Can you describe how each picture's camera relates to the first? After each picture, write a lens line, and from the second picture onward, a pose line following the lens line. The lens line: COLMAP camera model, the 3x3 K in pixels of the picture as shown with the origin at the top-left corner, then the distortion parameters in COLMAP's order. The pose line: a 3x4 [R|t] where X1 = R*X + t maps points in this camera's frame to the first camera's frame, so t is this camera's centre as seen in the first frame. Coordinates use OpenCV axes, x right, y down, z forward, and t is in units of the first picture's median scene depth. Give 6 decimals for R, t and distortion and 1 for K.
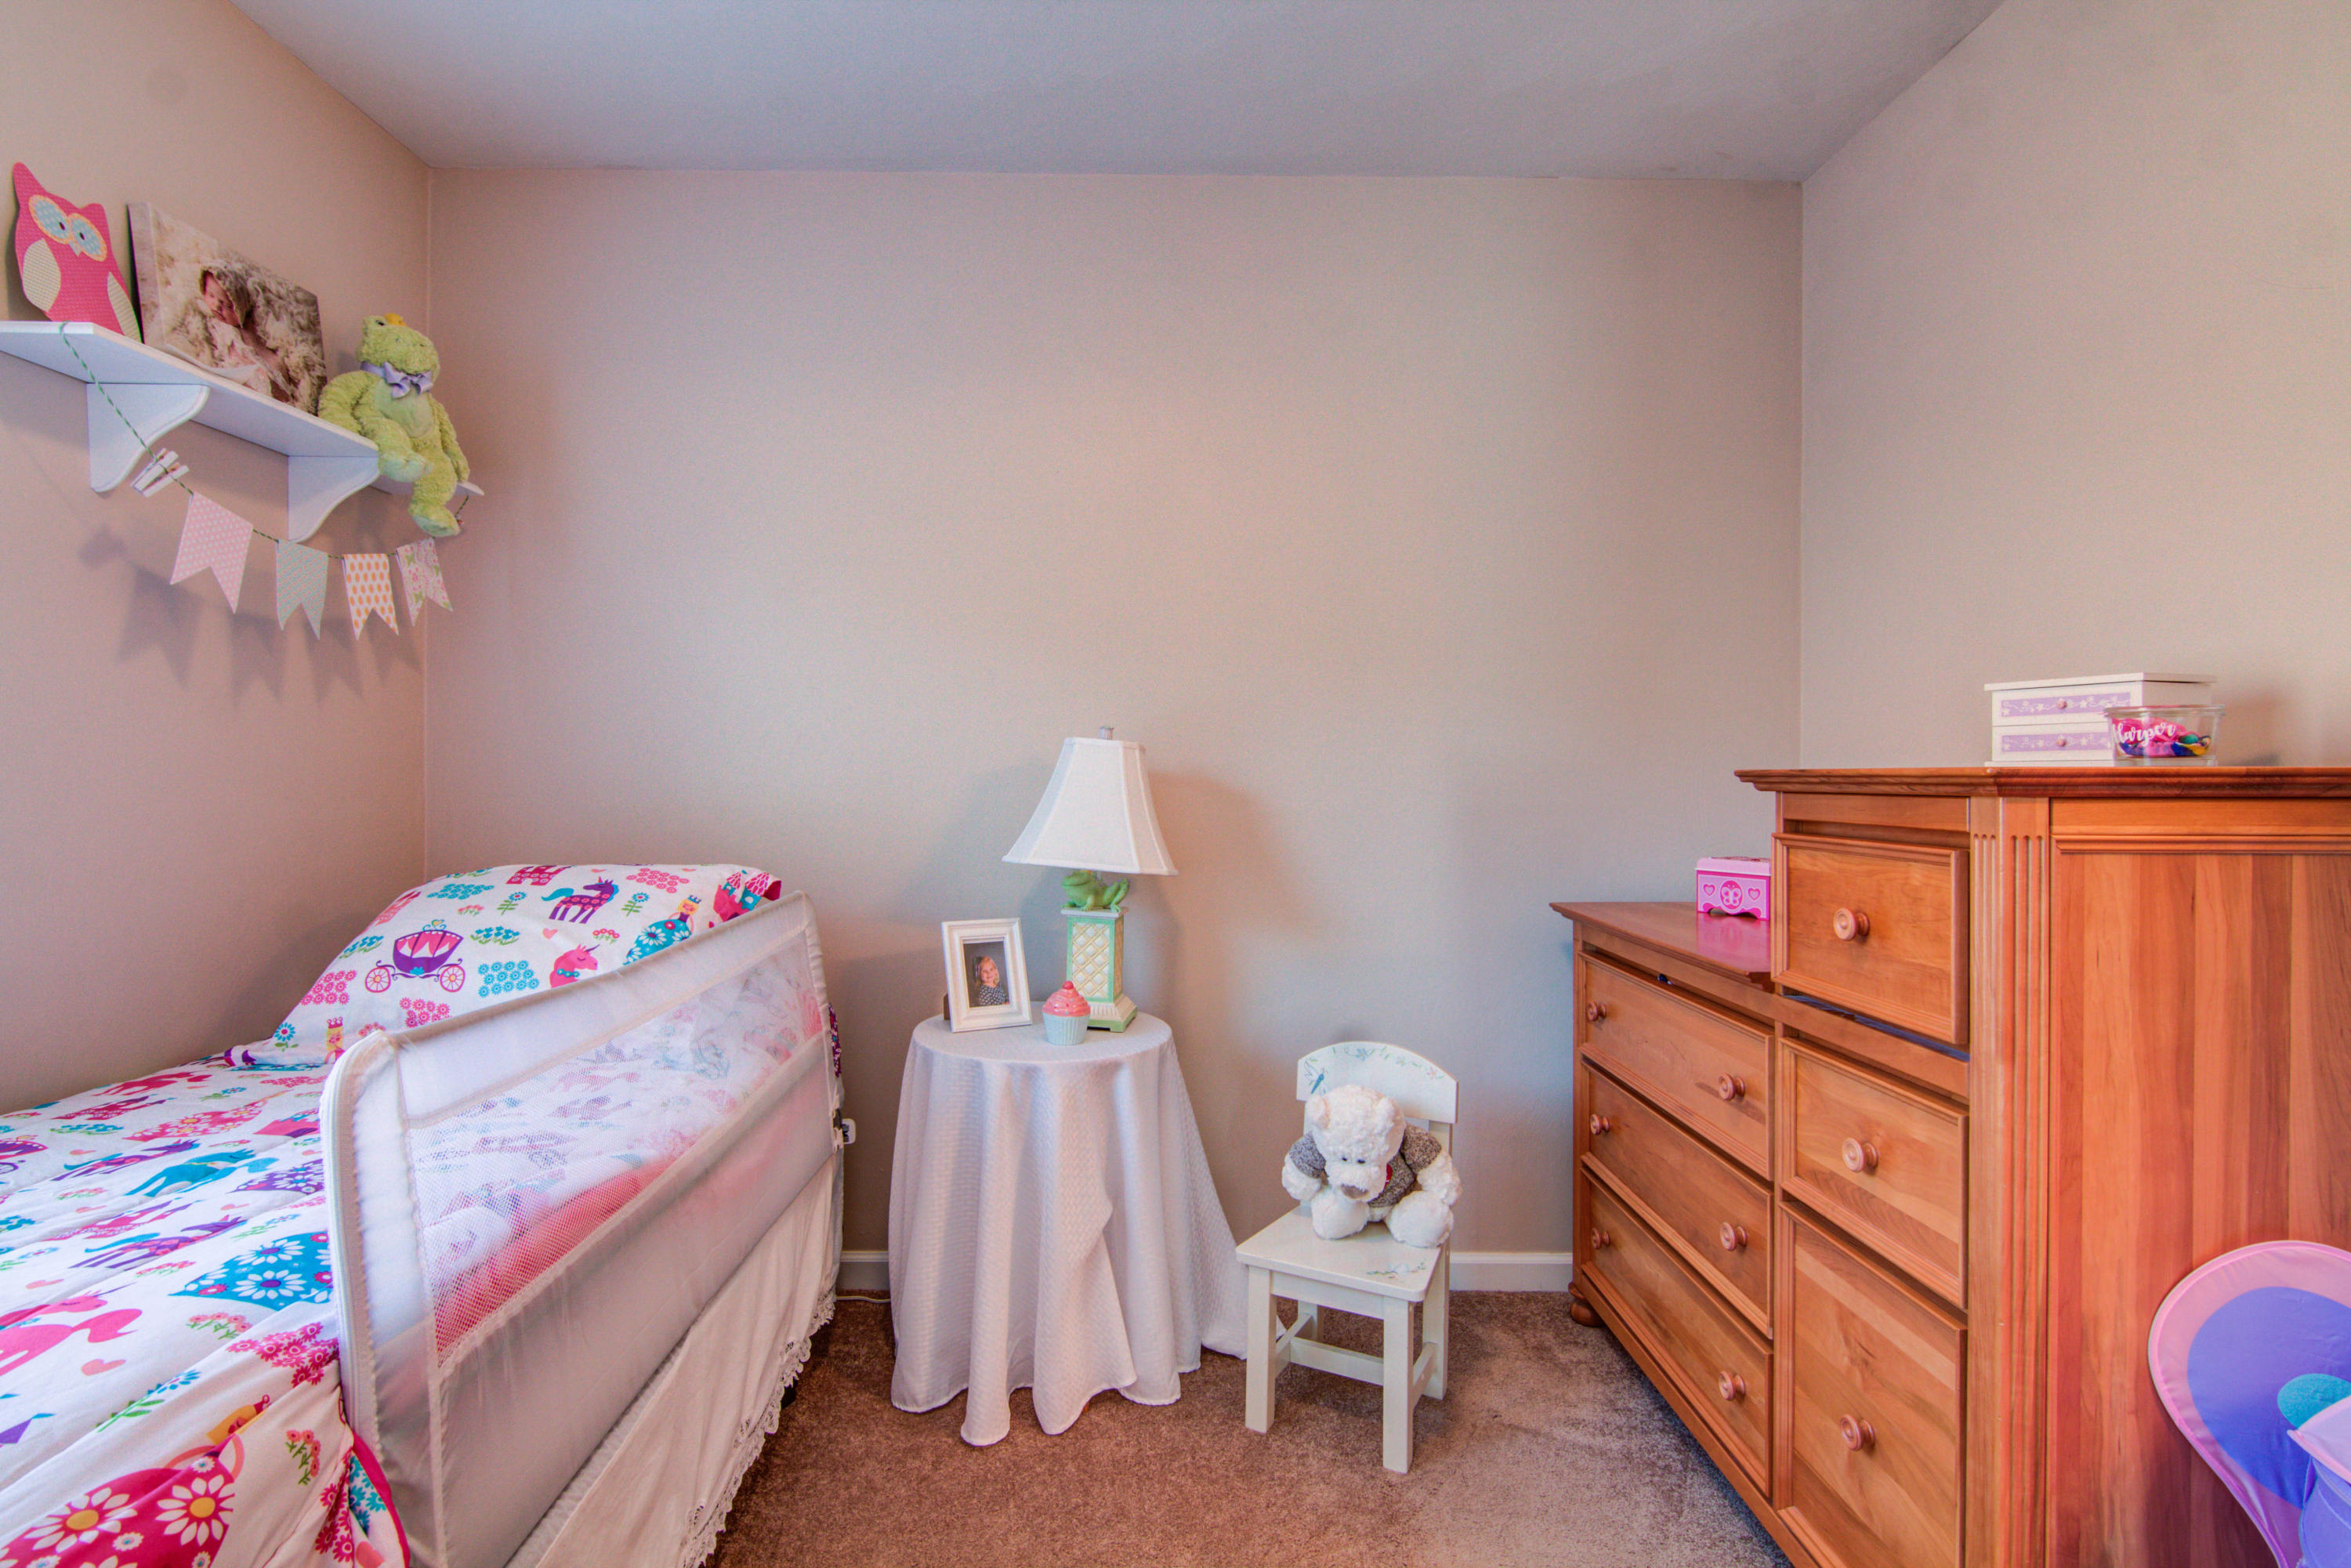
lens RADIAL K [[1175.9, 0, 1174.2], [0, 1175.9, 777.6], [0, 0, 1]] dist [-0.000759, -0.000306]
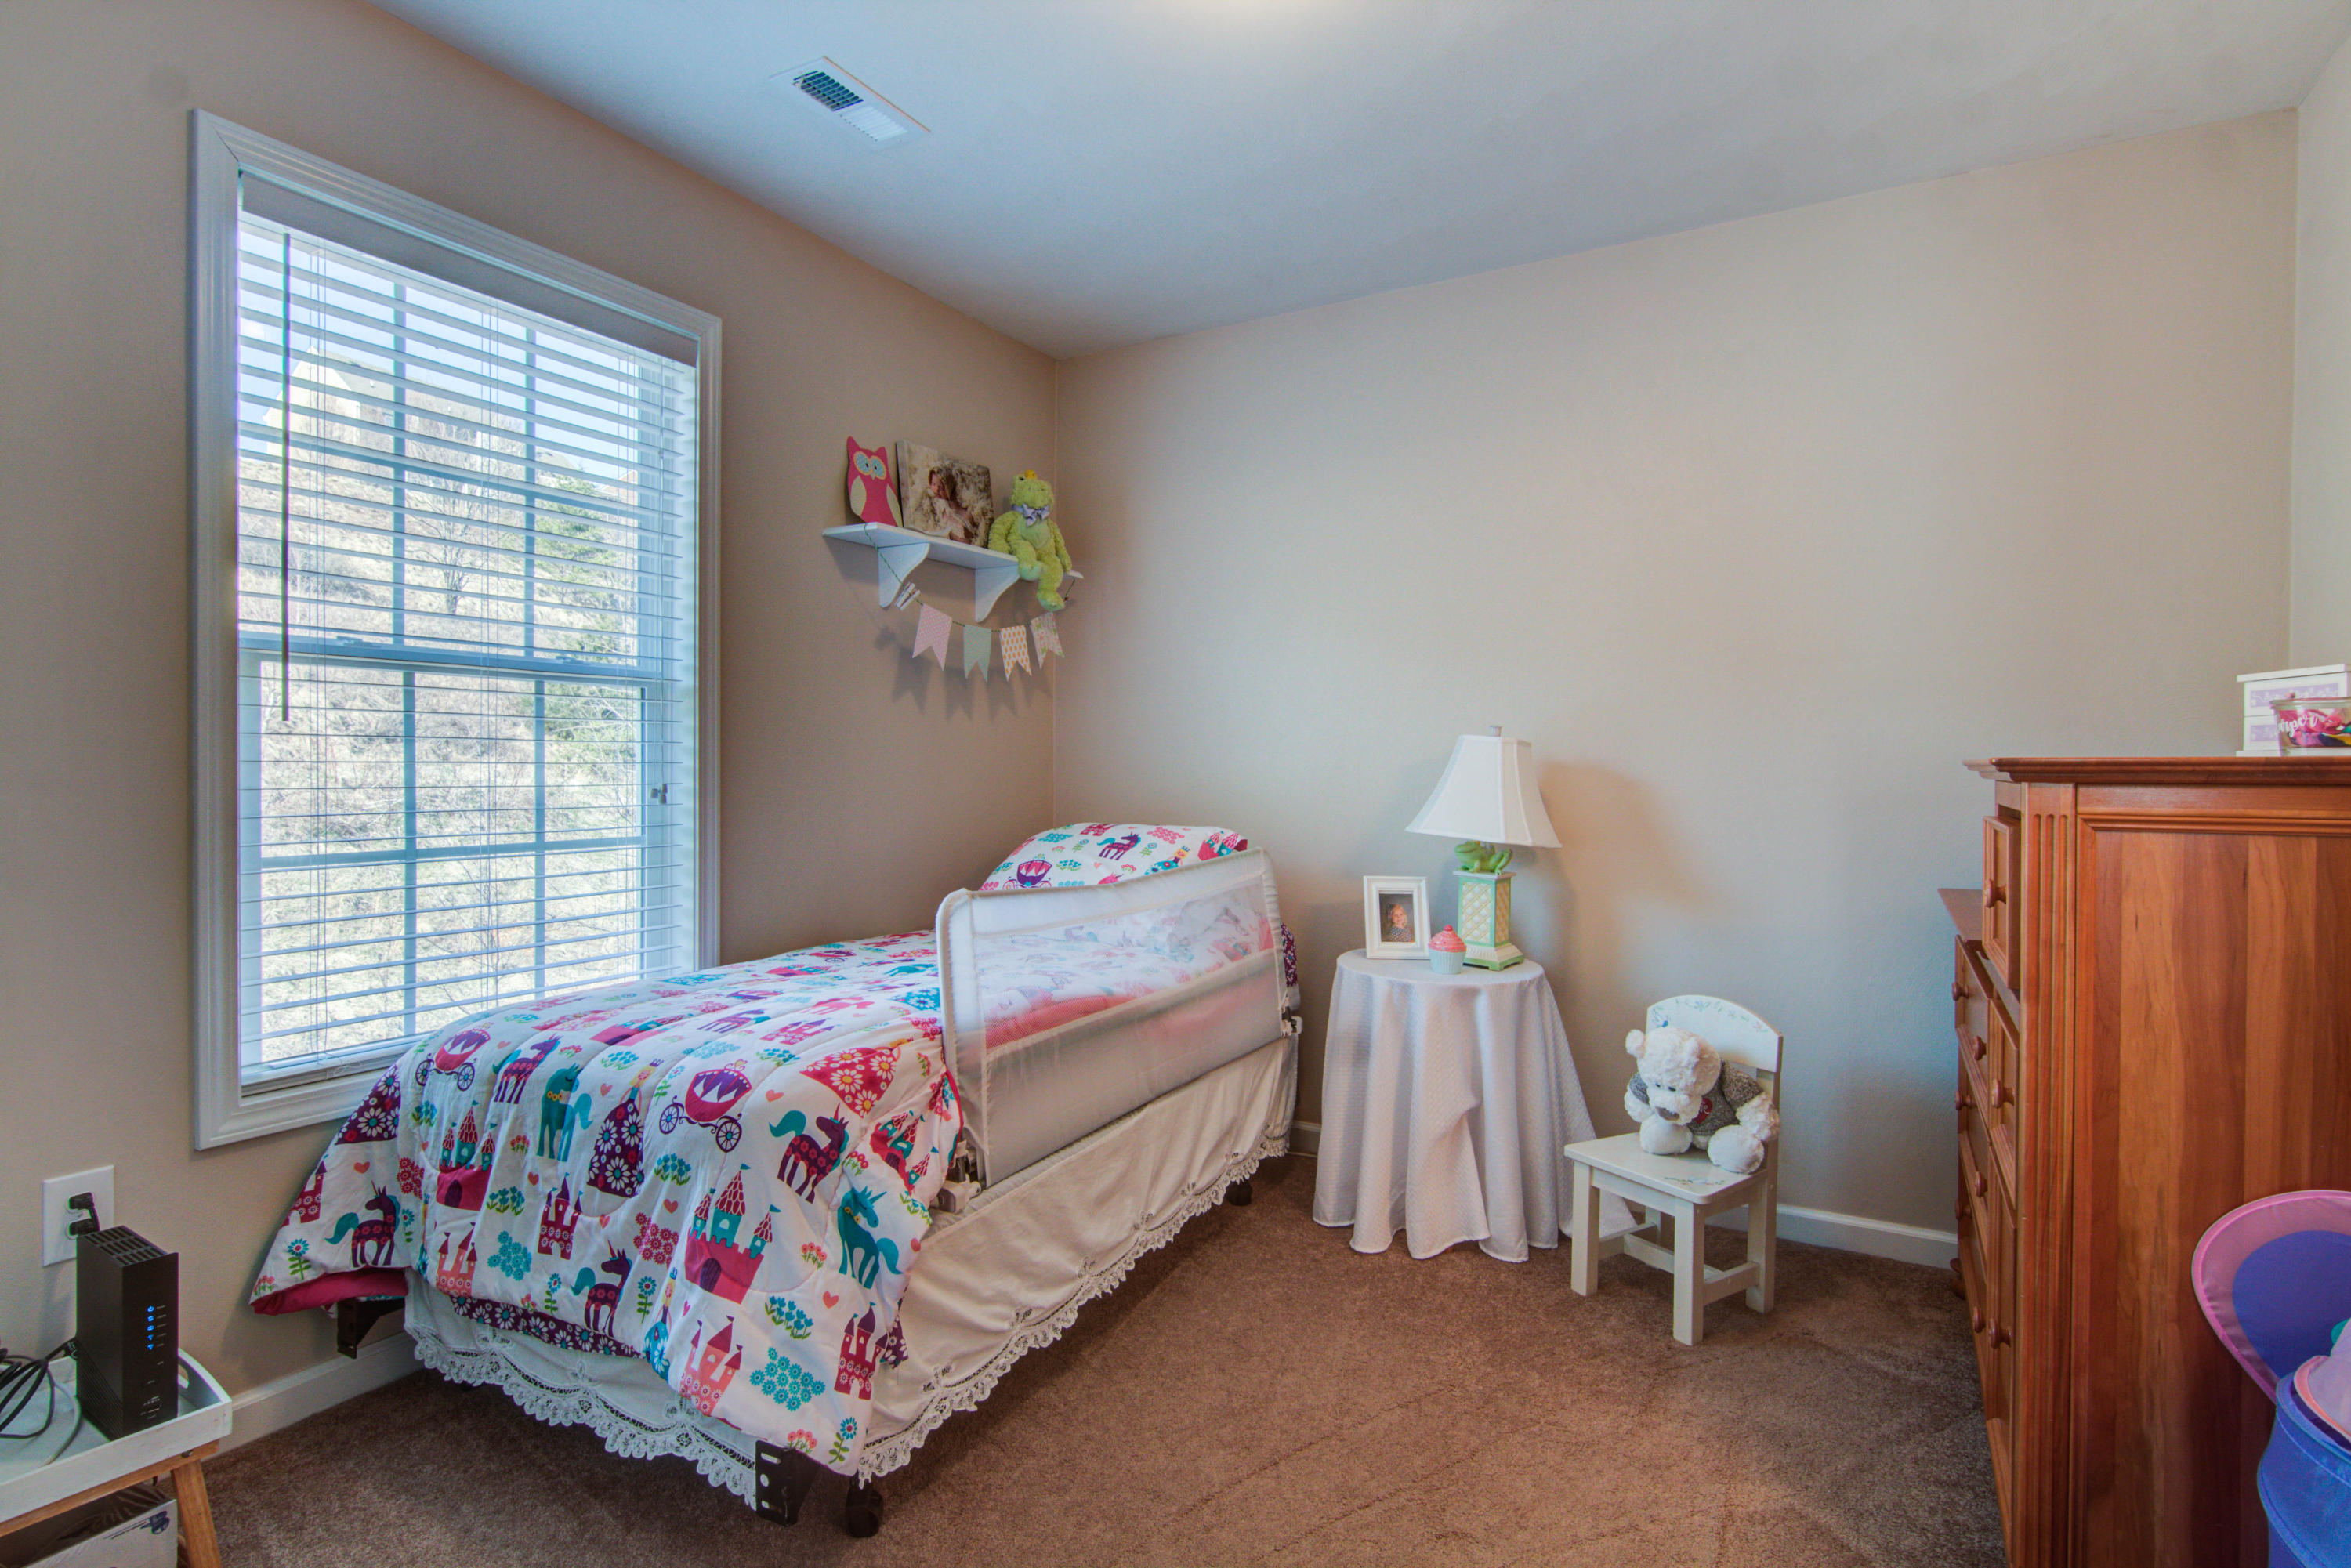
lens RADIAL K [[1175.9, 0, 1174.2], [0, 1175.9, 777.6], [0, 0, 1]] dist [-0.000759, -0.000306]
pose [[0.862368, 0.005082, -0.506256, 0.348653], [-0.001140, 0.999967, 0.008097, 0.002032], [0.506280, -0.006405, 0.862345, -0.300500]]
